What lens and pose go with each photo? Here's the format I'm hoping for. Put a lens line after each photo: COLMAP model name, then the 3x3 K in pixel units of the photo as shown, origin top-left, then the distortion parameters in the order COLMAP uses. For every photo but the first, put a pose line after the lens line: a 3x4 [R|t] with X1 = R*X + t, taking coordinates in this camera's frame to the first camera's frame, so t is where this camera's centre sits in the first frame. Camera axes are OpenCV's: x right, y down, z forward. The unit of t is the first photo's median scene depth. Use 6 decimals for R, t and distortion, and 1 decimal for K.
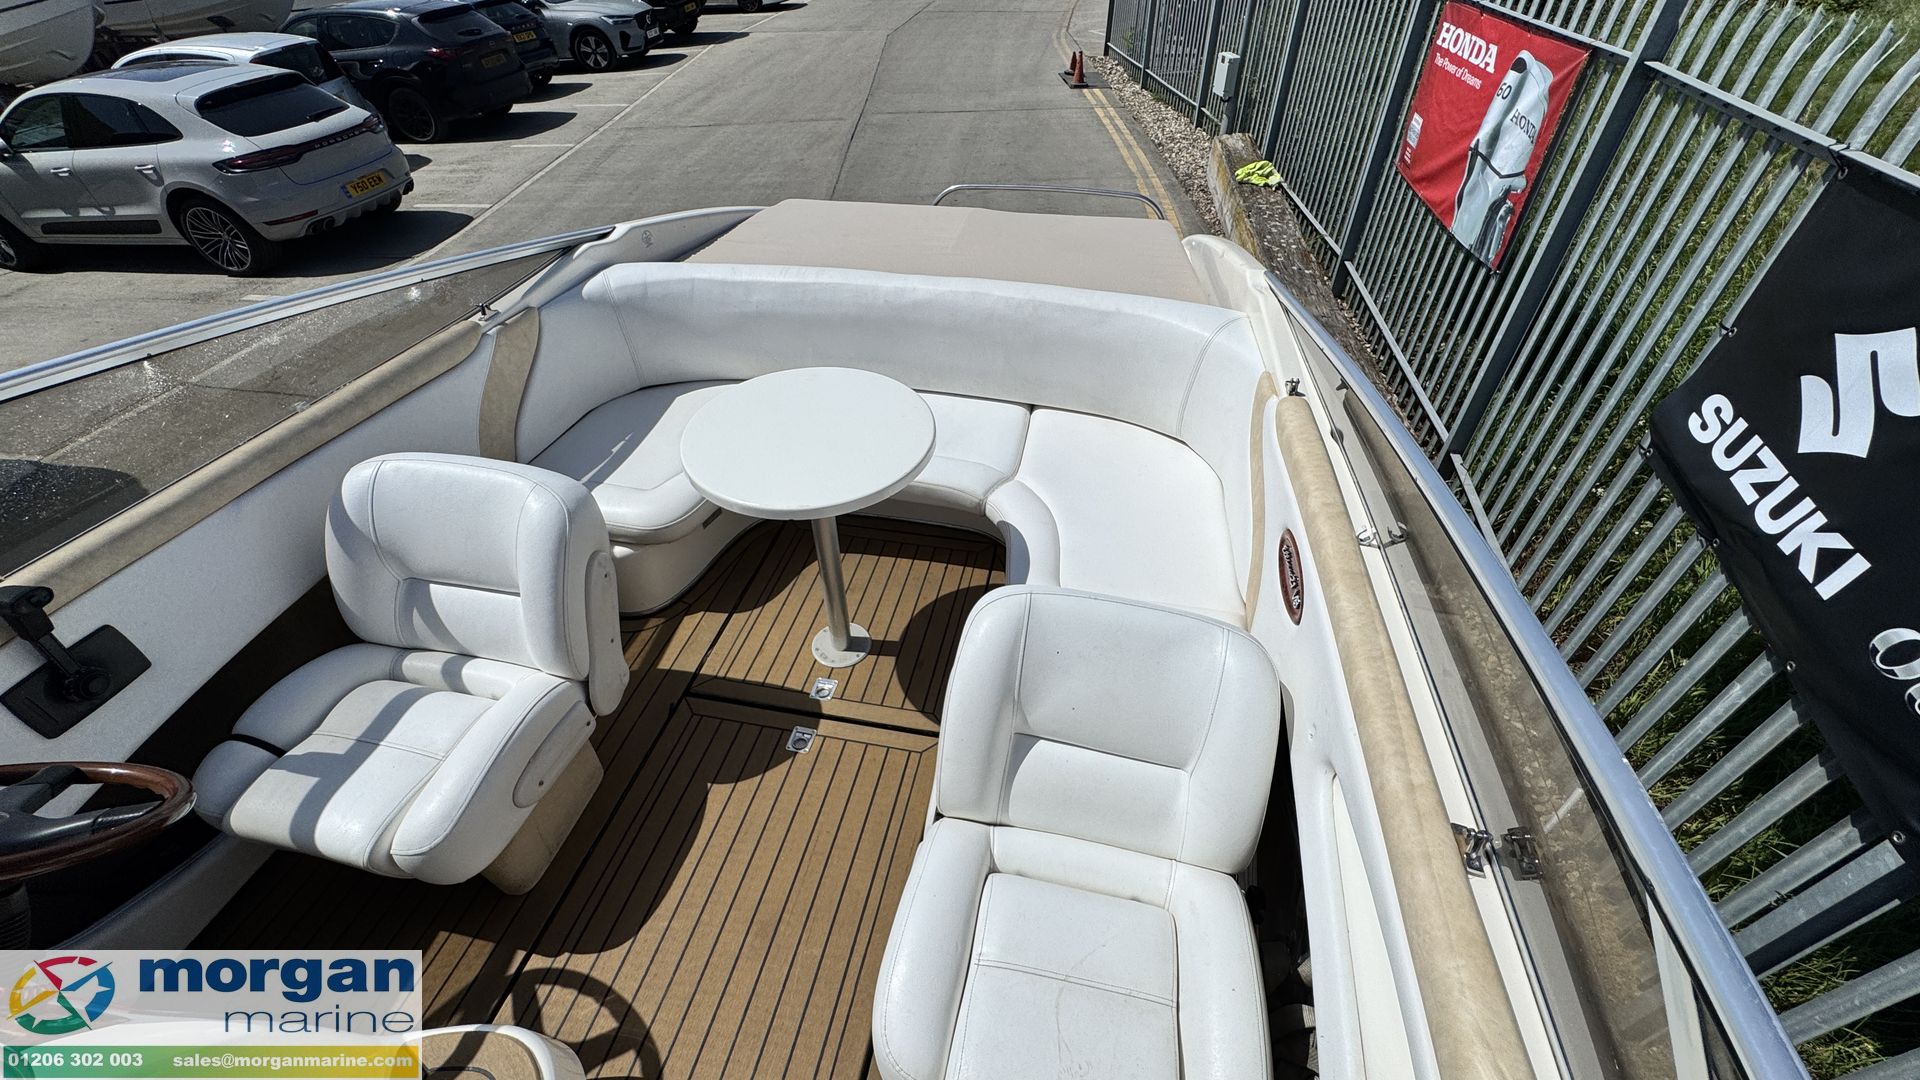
lens RADIAL K [[766.2, 0, 960.0], [0, 766.2, 540.0], [0, 0, 1]] dist [-0.002096, -0.000083]
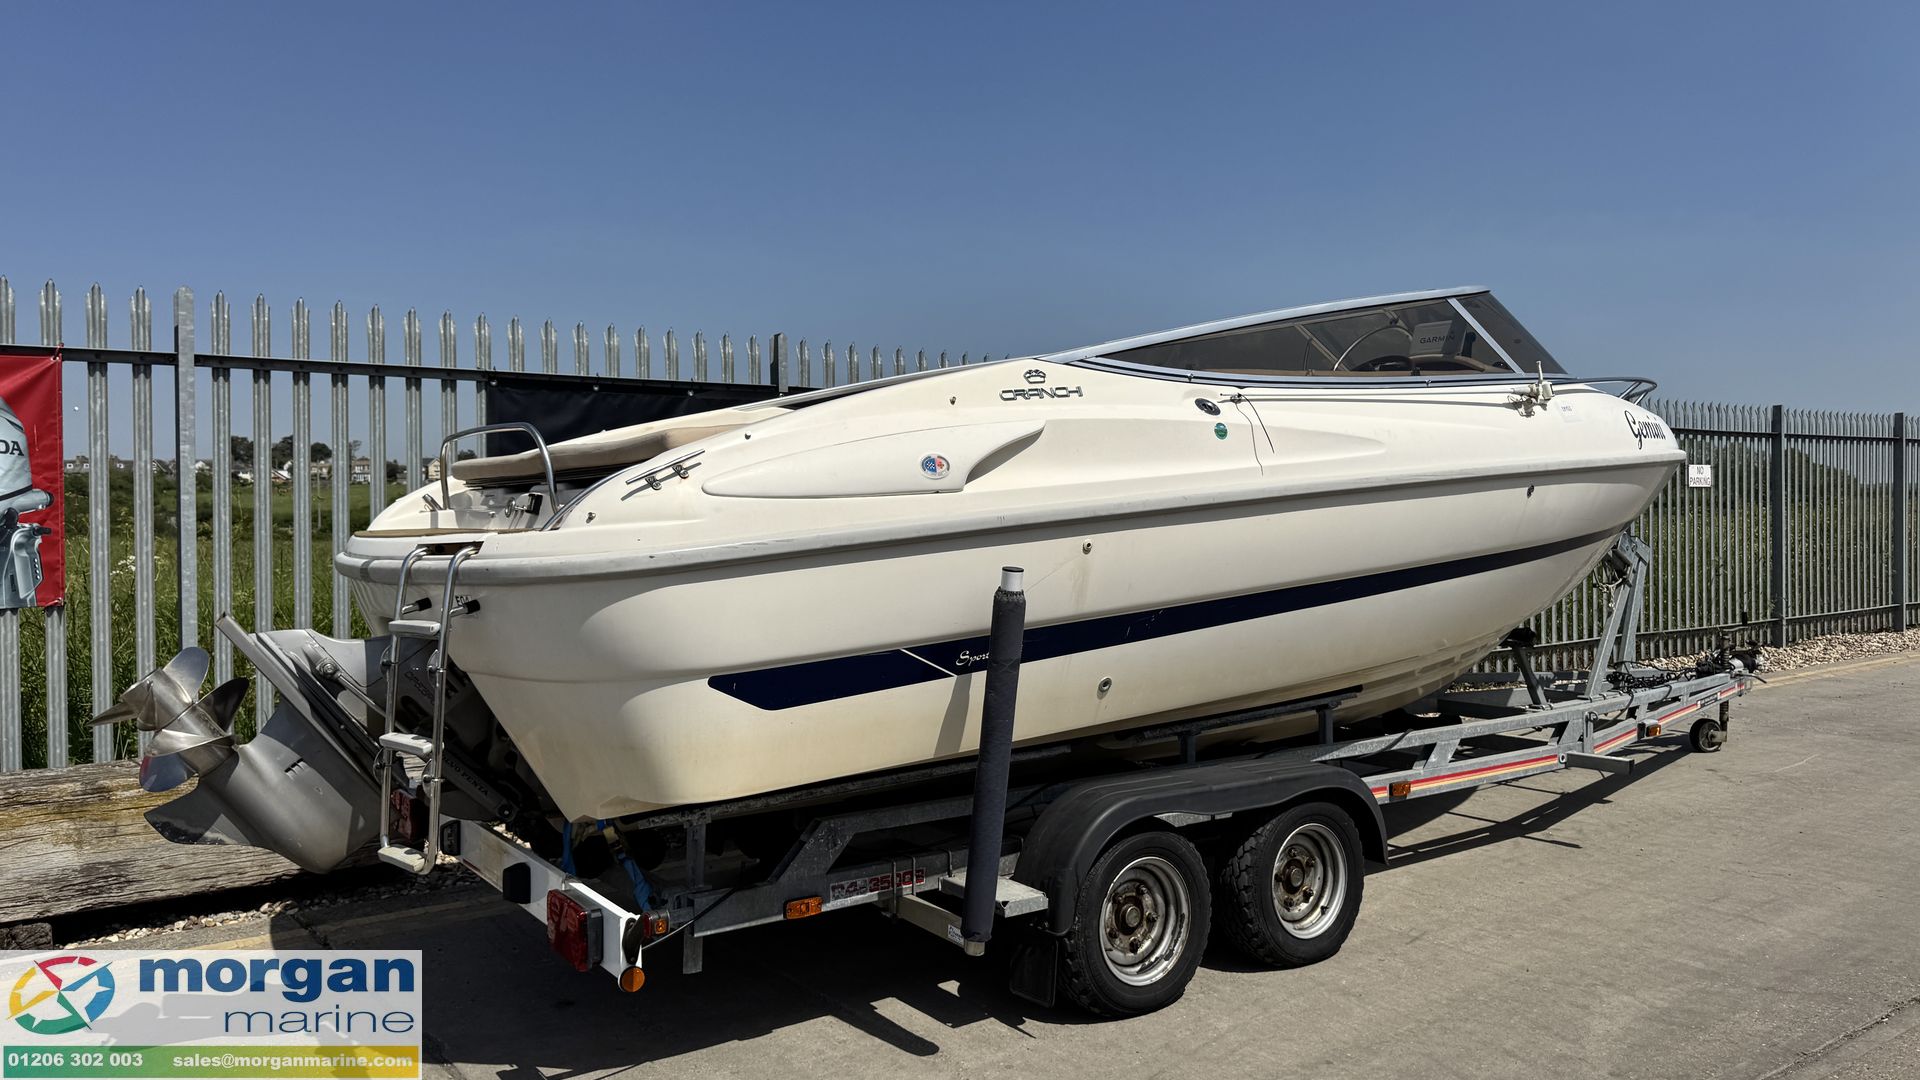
lens RADIAL K [[1347.7, 0, 955.9], [0, 1347.7, 531.9], [0, 0, 1]] dist [0.118515, -0.183103]
pose [[-0.737610, 0.010507, 0.675145, -0.415829], [0.460321, 0.739342, 0.491404, -0.308154], [-0.494000, 0.673248, -0.550183, 0.586184]]
